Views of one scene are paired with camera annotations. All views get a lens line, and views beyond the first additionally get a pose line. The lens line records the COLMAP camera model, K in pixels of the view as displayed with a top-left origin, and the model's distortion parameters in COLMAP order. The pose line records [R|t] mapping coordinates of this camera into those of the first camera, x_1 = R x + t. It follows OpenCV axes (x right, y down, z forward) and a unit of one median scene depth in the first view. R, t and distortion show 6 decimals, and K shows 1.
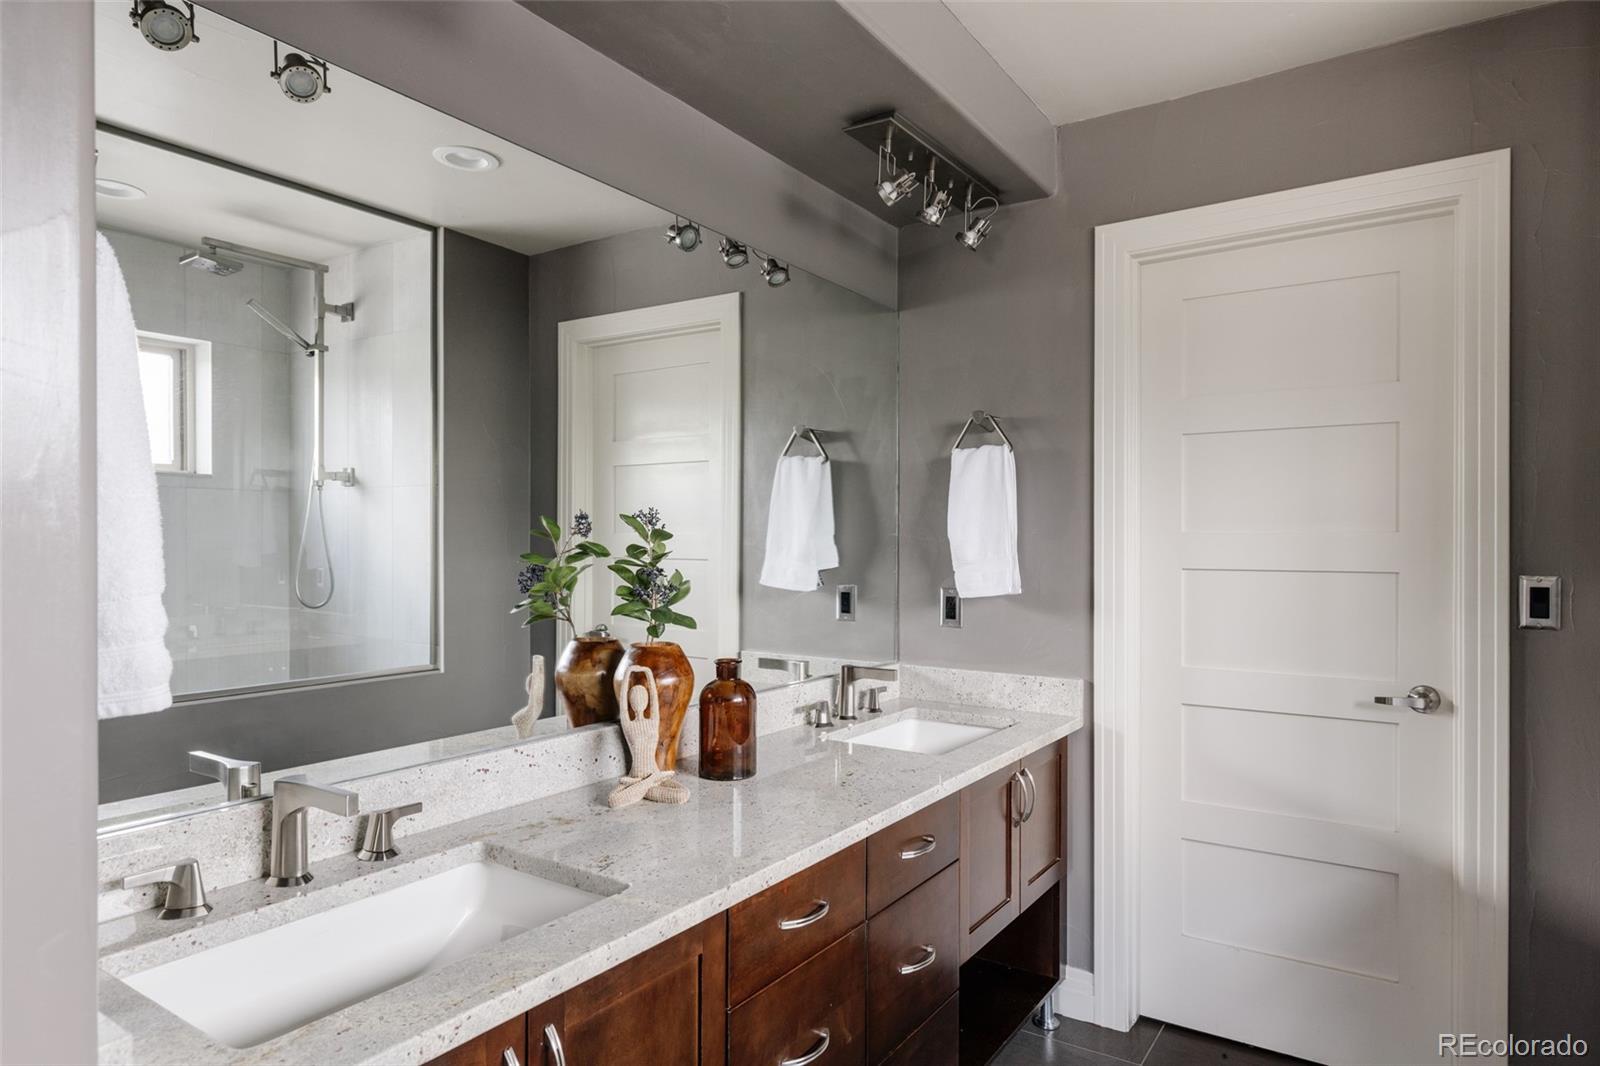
lens RADIAL K [[936.8, 0, 804.3], [0, 936.8, 545.2], [0, 0, 1]] dist [0.000049, 0.003289]
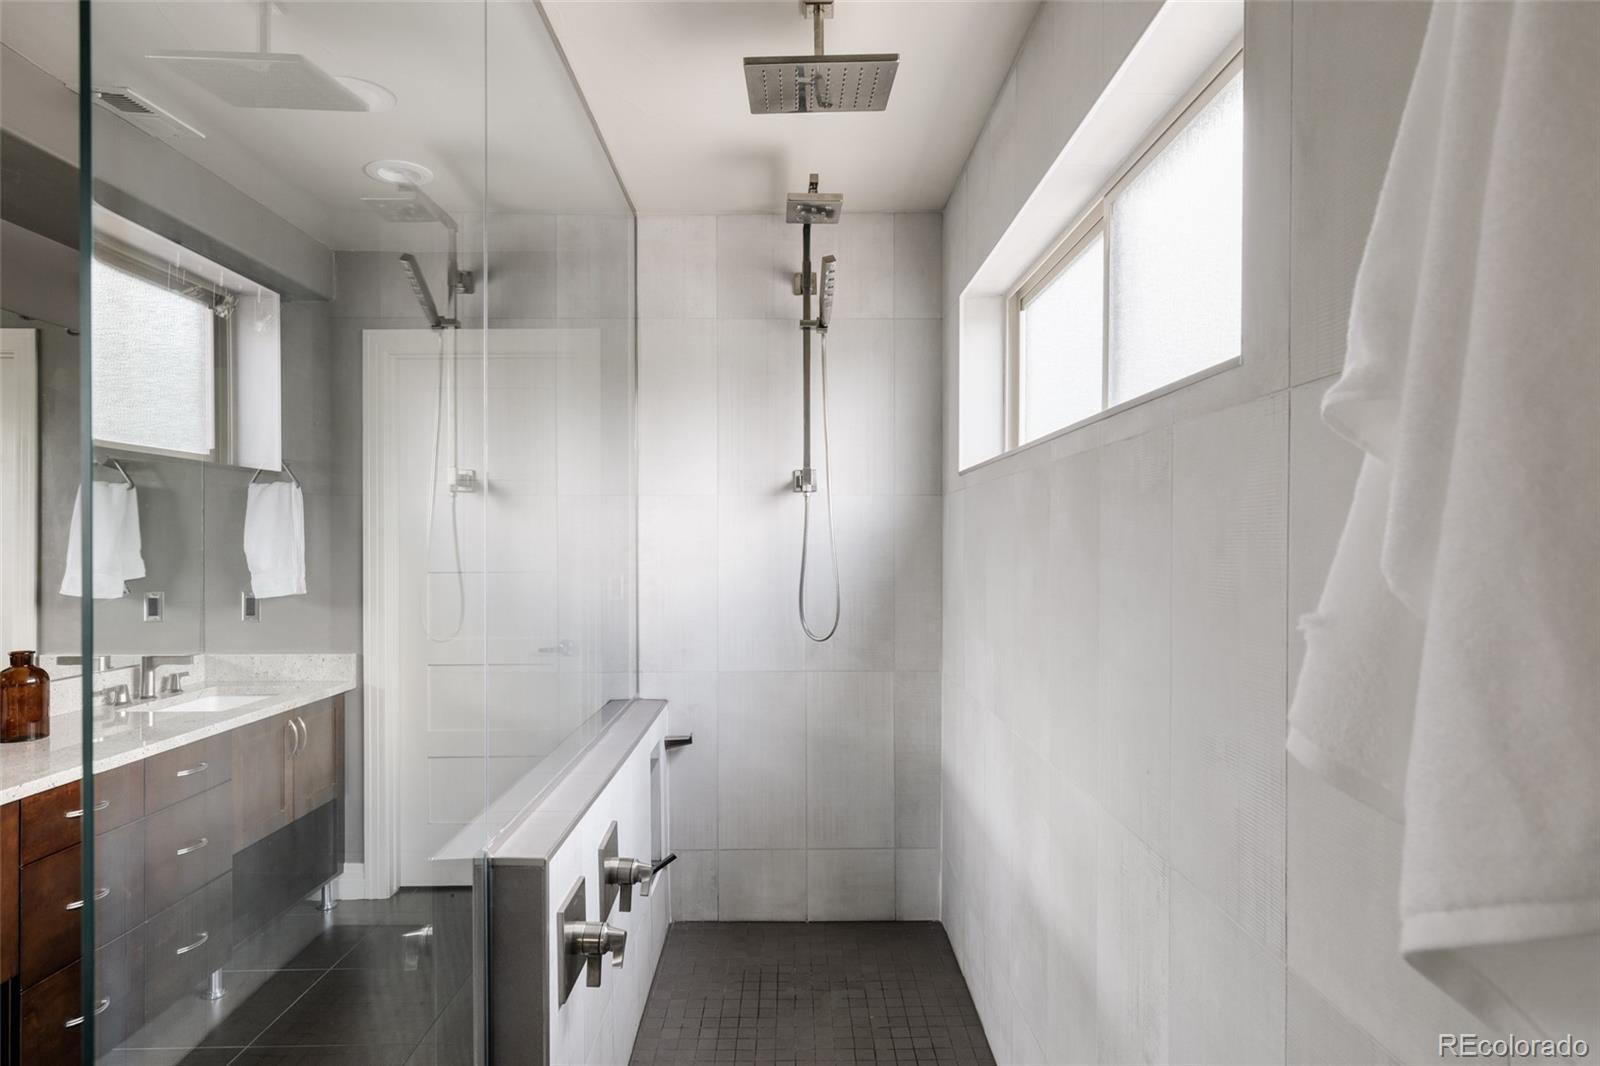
lens RADIAL K [[936.8, 0, 804.3], [0, 936.8, 545.2], [0, 0, 1]] dist [0.000049, 0.003289]
pose [[0.820356, -0.004717, 0.571833, 0.049391], [0.007050, 0.999973, -0.001866, -0.010453], [-0.571809, 0.005563, 0.820368, -0.520911]]
